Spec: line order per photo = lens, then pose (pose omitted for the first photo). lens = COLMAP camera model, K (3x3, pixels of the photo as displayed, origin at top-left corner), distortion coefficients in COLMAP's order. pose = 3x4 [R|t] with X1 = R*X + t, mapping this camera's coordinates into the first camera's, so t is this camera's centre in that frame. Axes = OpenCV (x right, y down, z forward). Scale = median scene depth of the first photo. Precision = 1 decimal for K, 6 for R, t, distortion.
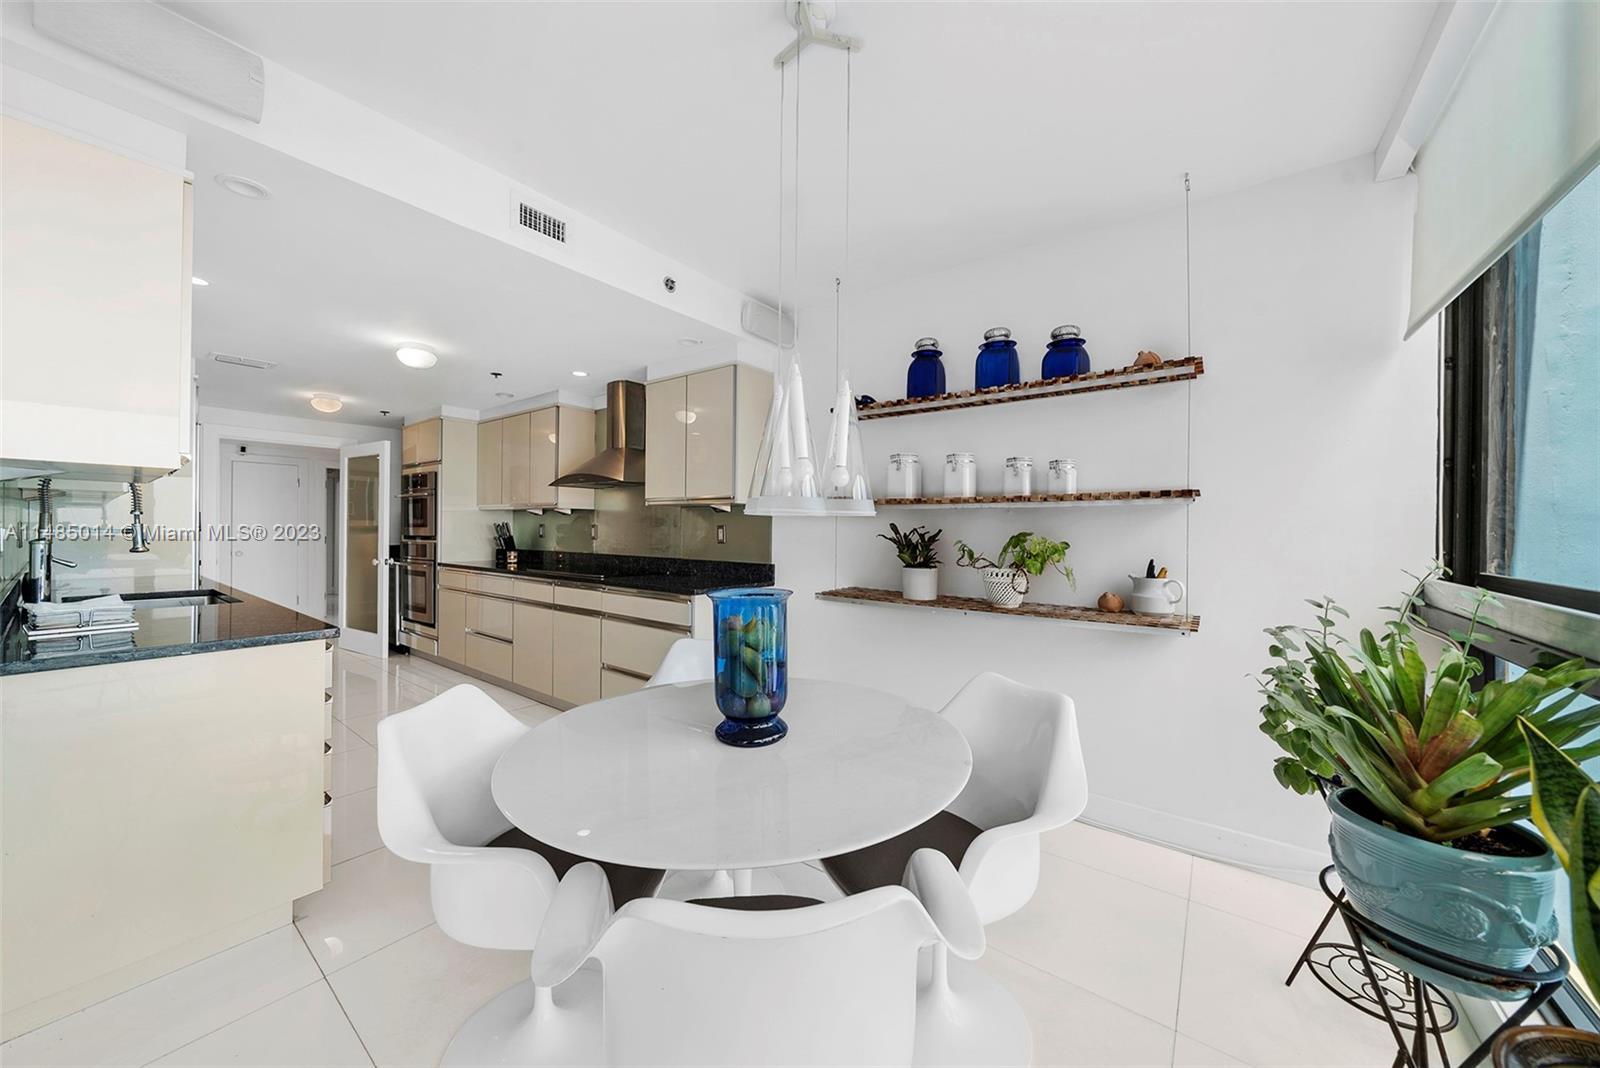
lens RADIAL K [[555.2, 0, 800.2], [0, 555.2, 531.1], [0, 0, 1]] dist [-0.003059, -0.000604]
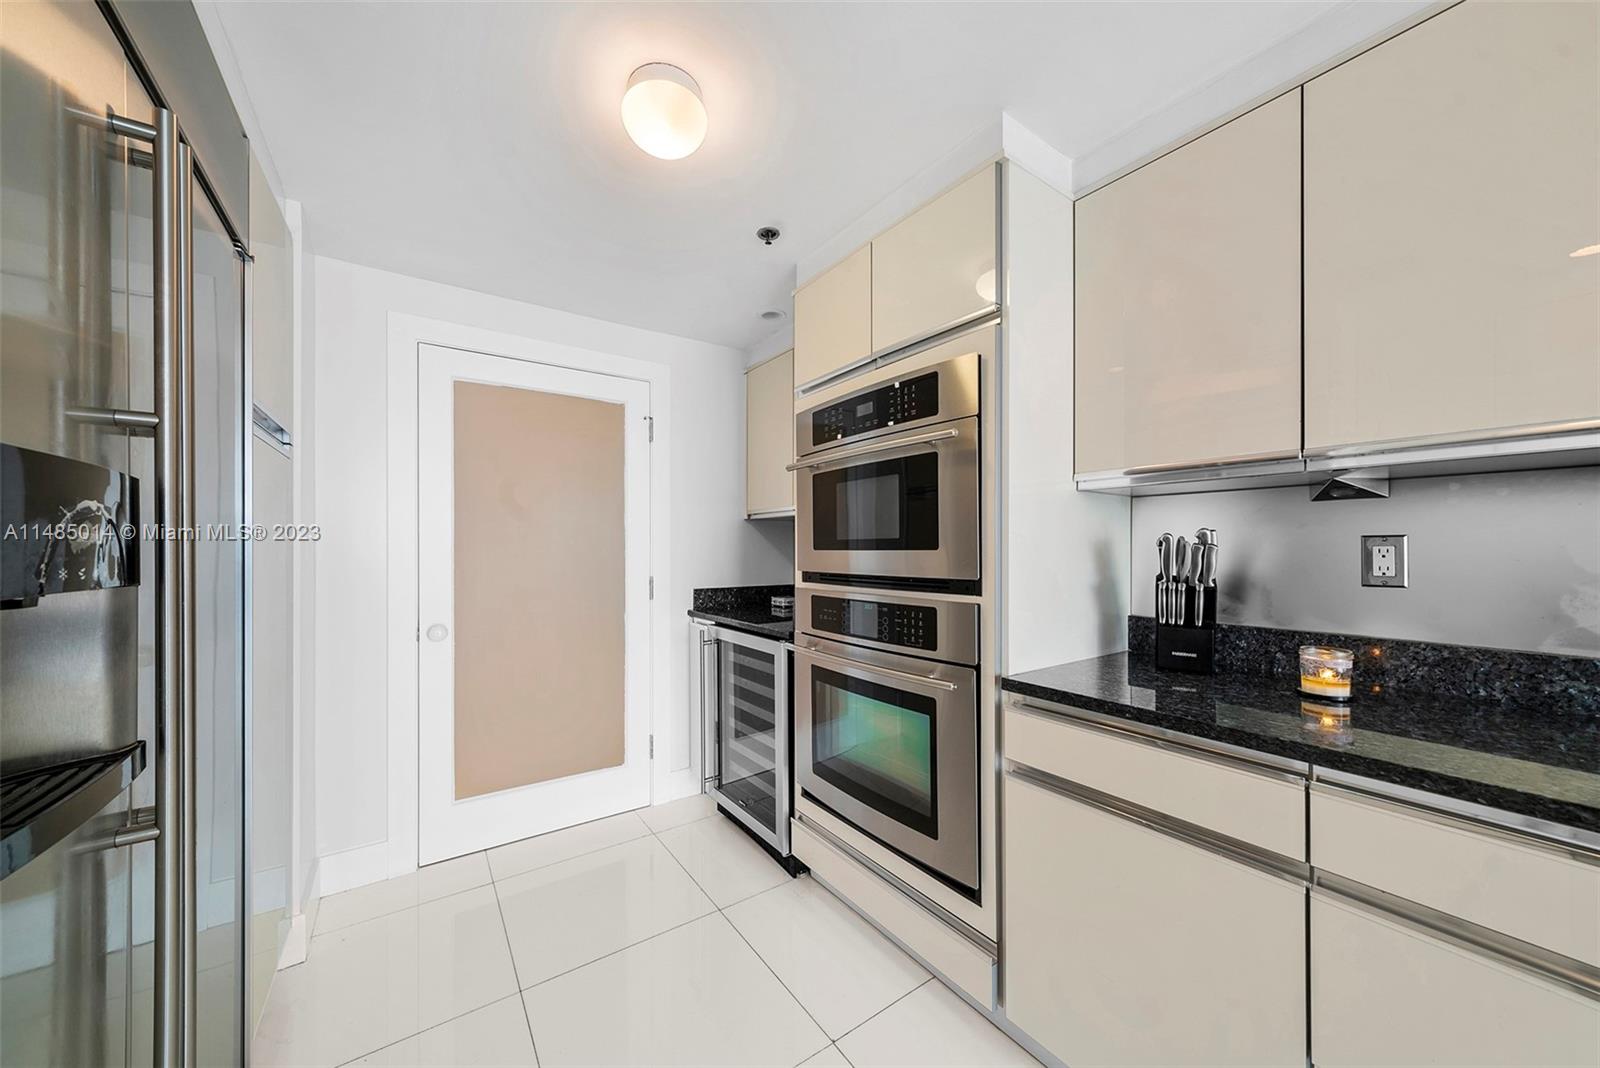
lens RADIAL K [[555.2, 0, 799.4], [0, 555.2, 541.9], [0, 0, 1]] dist [-0.003059, -0.000604]
pose [[0.947428, -0.006853, -0.319895, -0.647881], [0.003982, 0.999946, -0.009628, -0.009382], [0.319943, 0.007847, 0.947404, 0.690414]]
